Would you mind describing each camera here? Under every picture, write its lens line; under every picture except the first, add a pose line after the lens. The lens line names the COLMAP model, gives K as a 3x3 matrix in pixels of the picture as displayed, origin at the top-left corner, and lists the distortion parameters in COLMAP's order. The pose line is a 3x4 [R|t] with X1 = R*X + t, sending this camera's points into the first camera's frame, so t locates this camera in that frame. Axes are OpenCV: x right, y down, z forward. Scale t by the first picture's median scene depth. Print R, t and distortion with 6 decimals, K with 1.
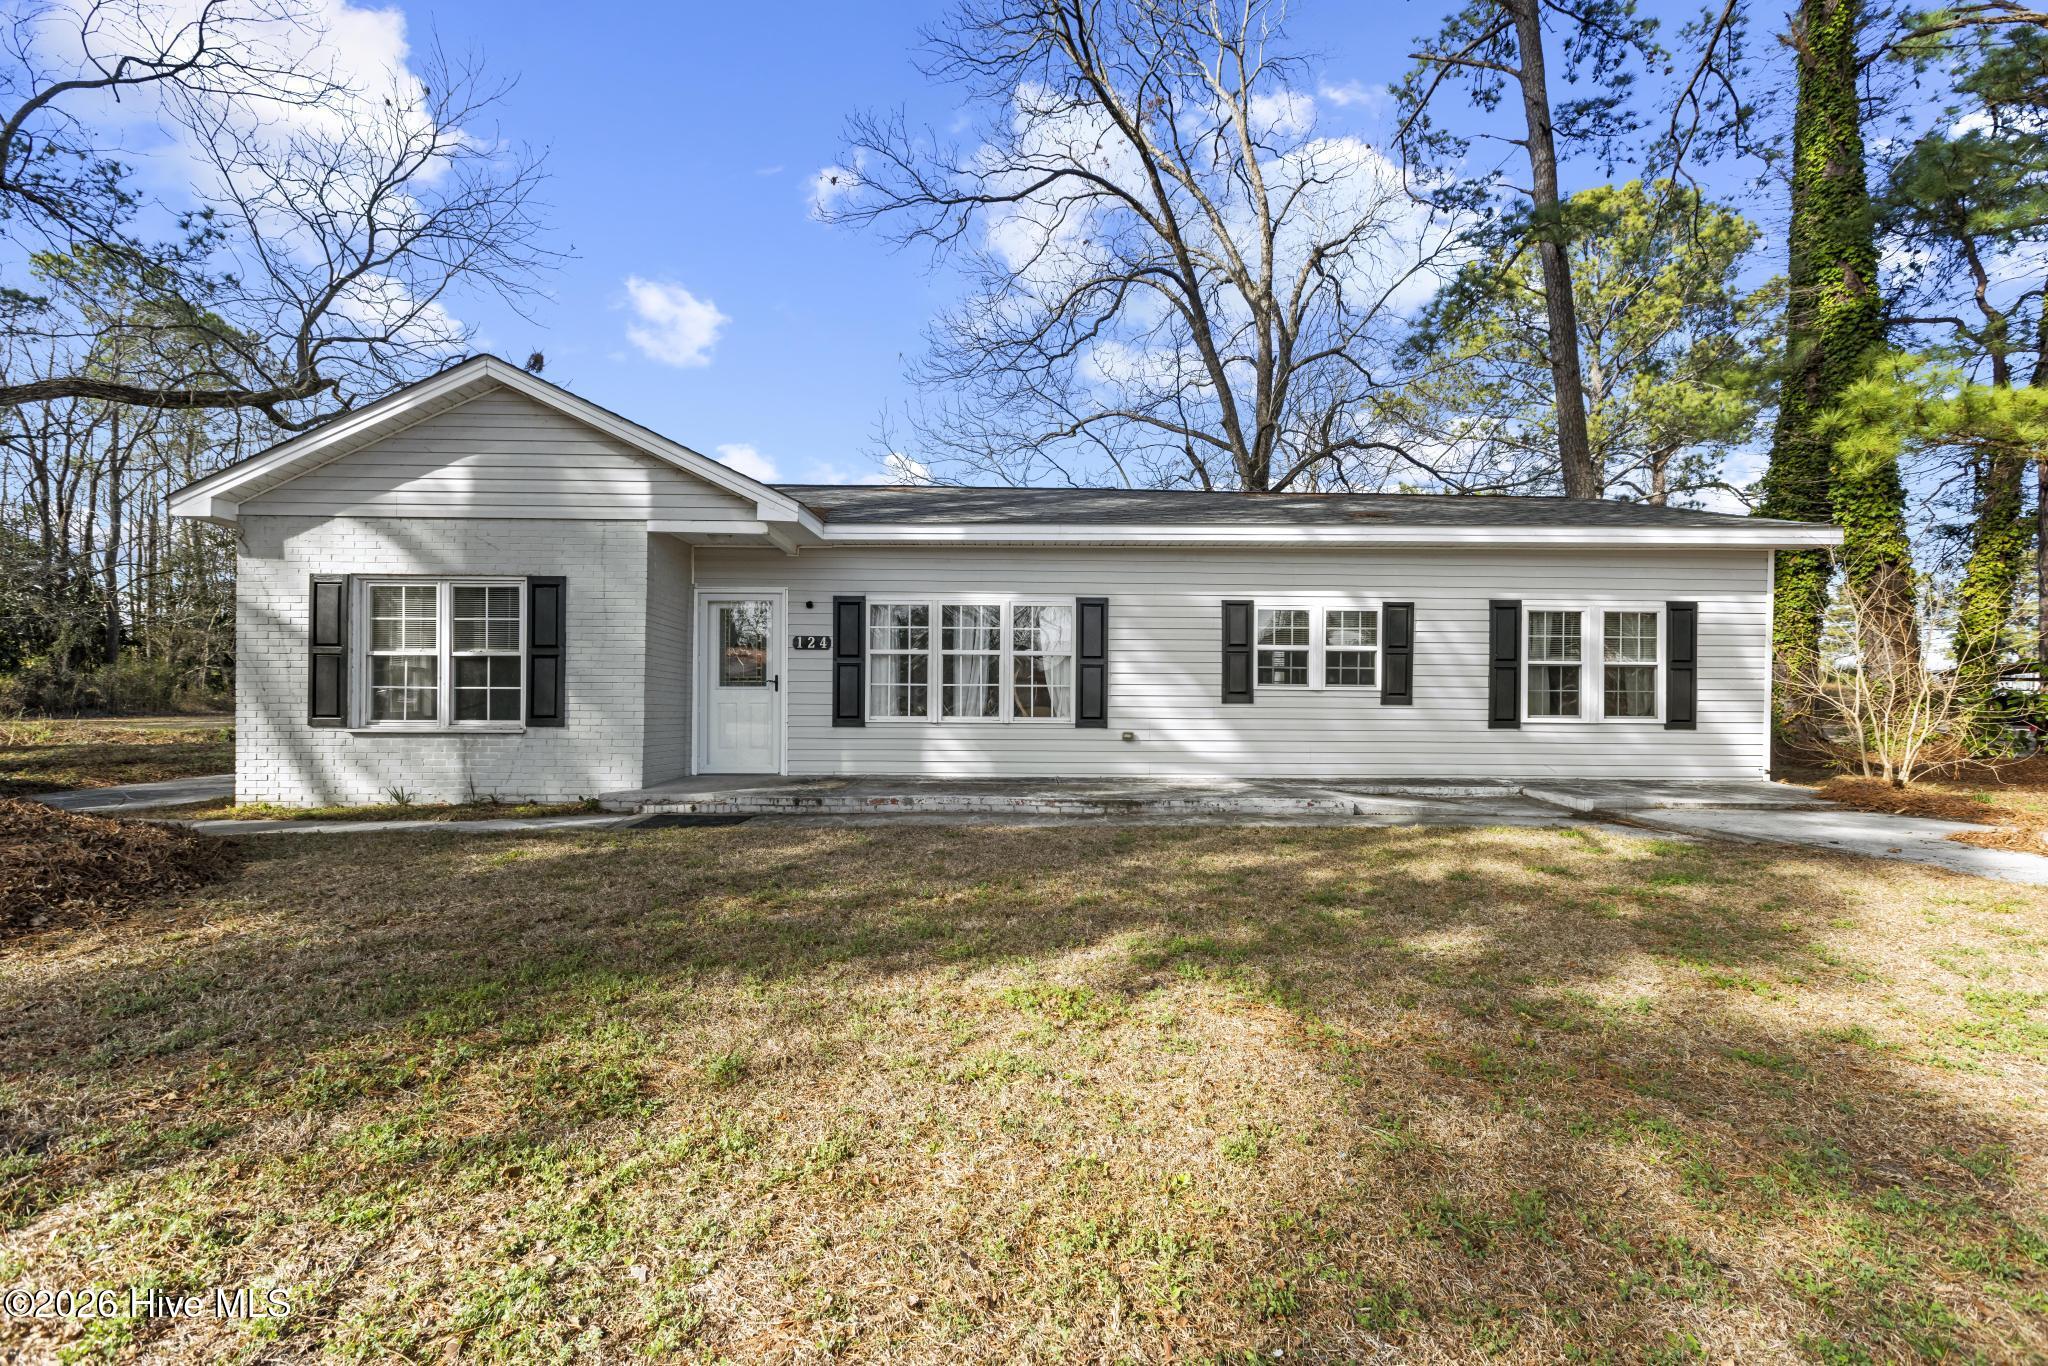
lens RADIAL K [[915.9, 0, 1025.8], [0, 915.9, 678.1], [0, 0, 1]] dist [0.002593, -0.000045]
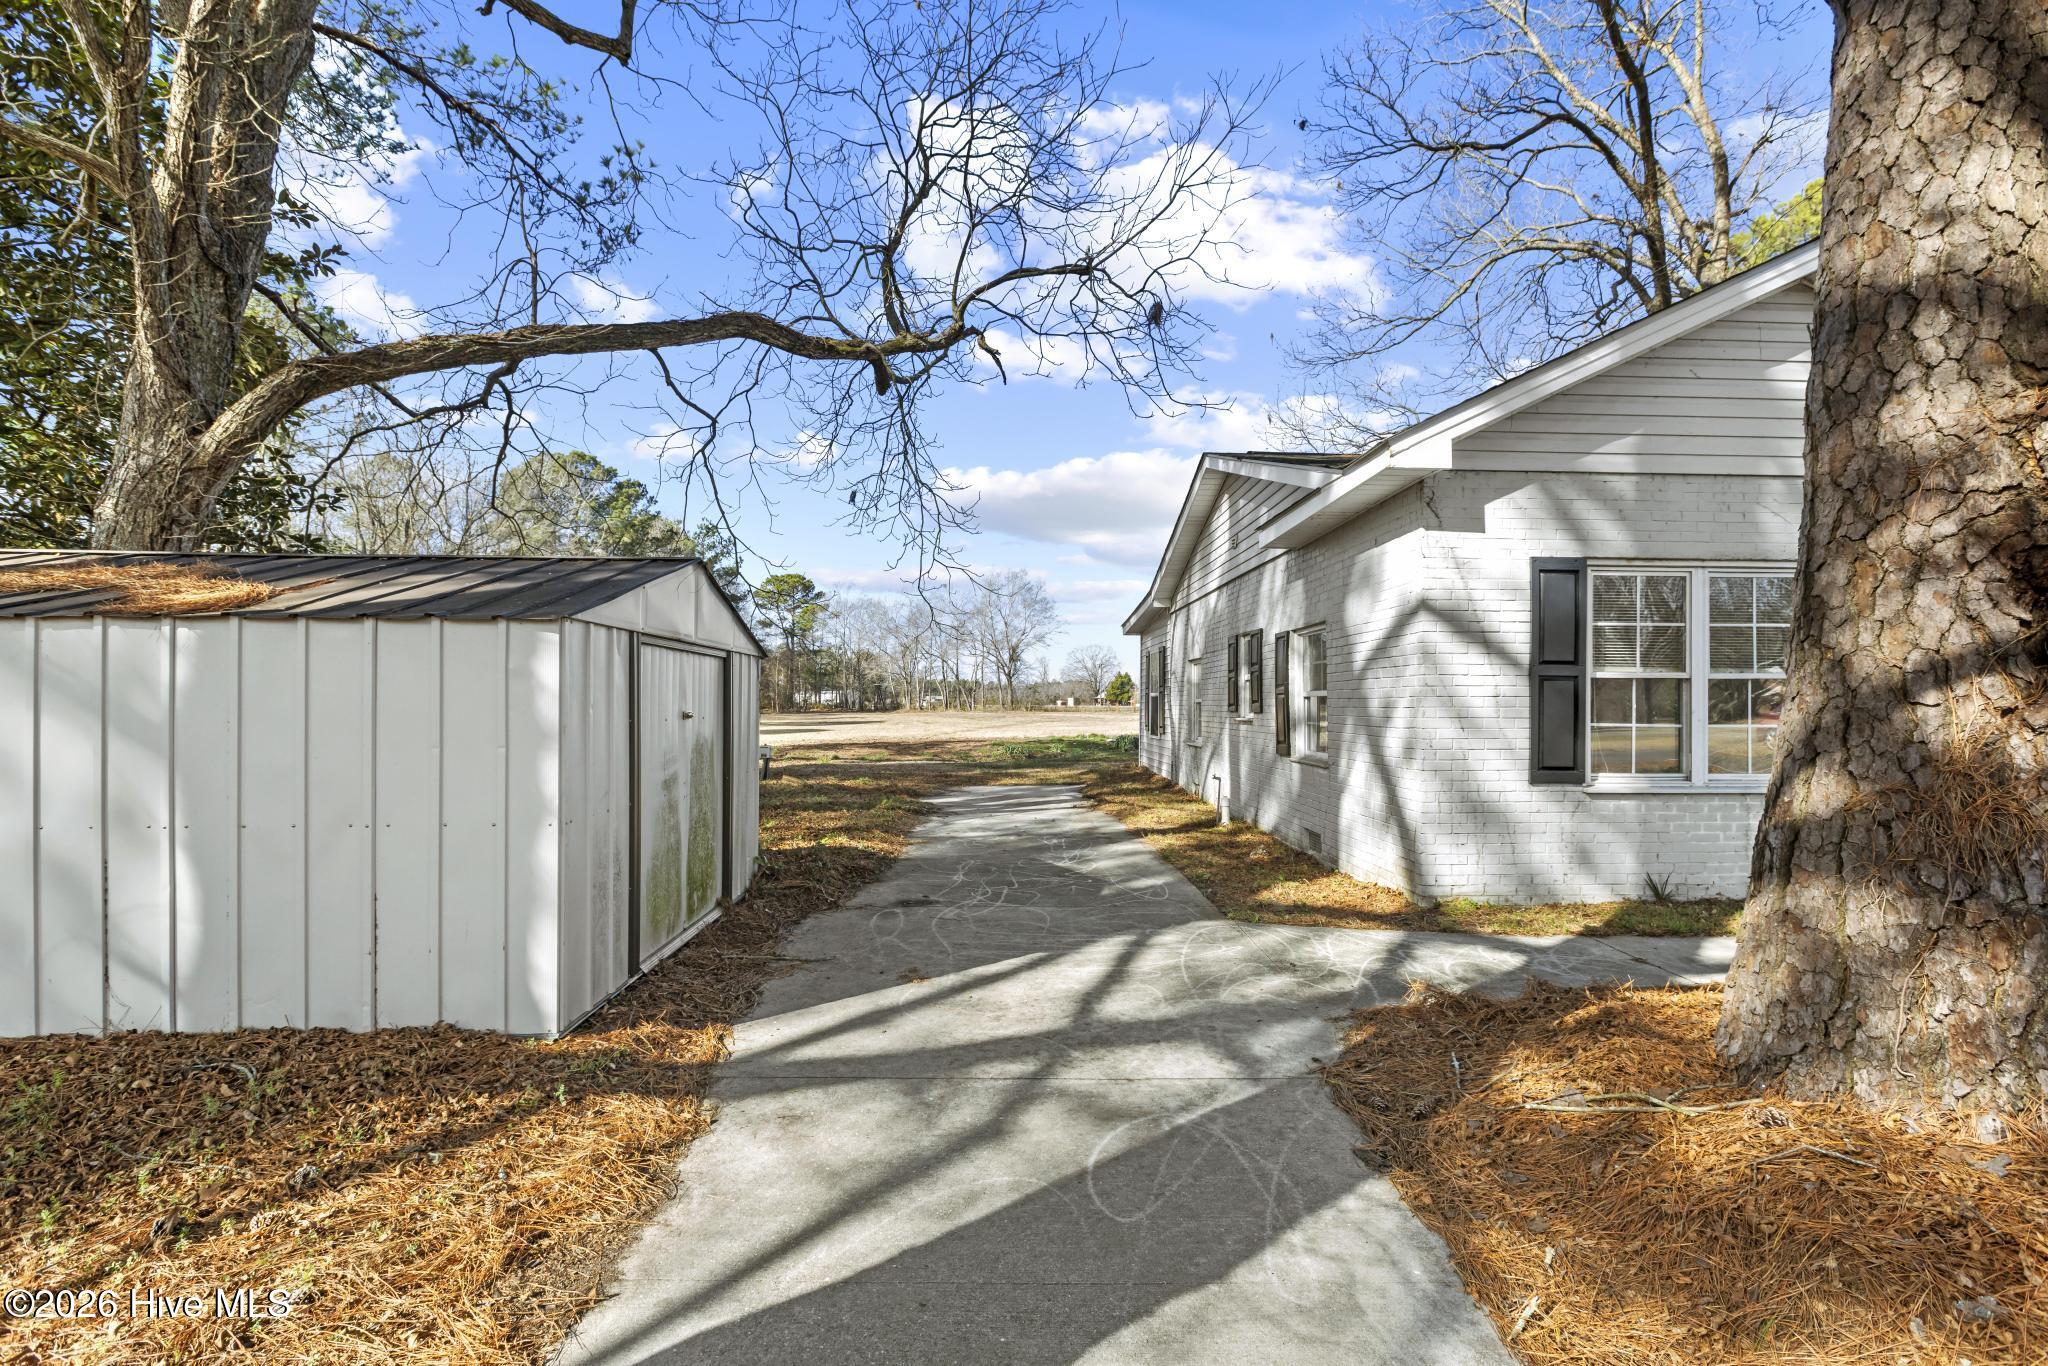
lens RADIAL K [[915.9, 0, 1025.8], [0, 915.9, 678.1], [0, 0, 1]] dist [0.002593, -0.000045]
pose [[0.999882, -0.002533, 0.015159, -0.999671], [0.002732, 0.999910, -0.013130, -0.014869], [-0.015125, 0.013169, 0.999799, 0.291384]]
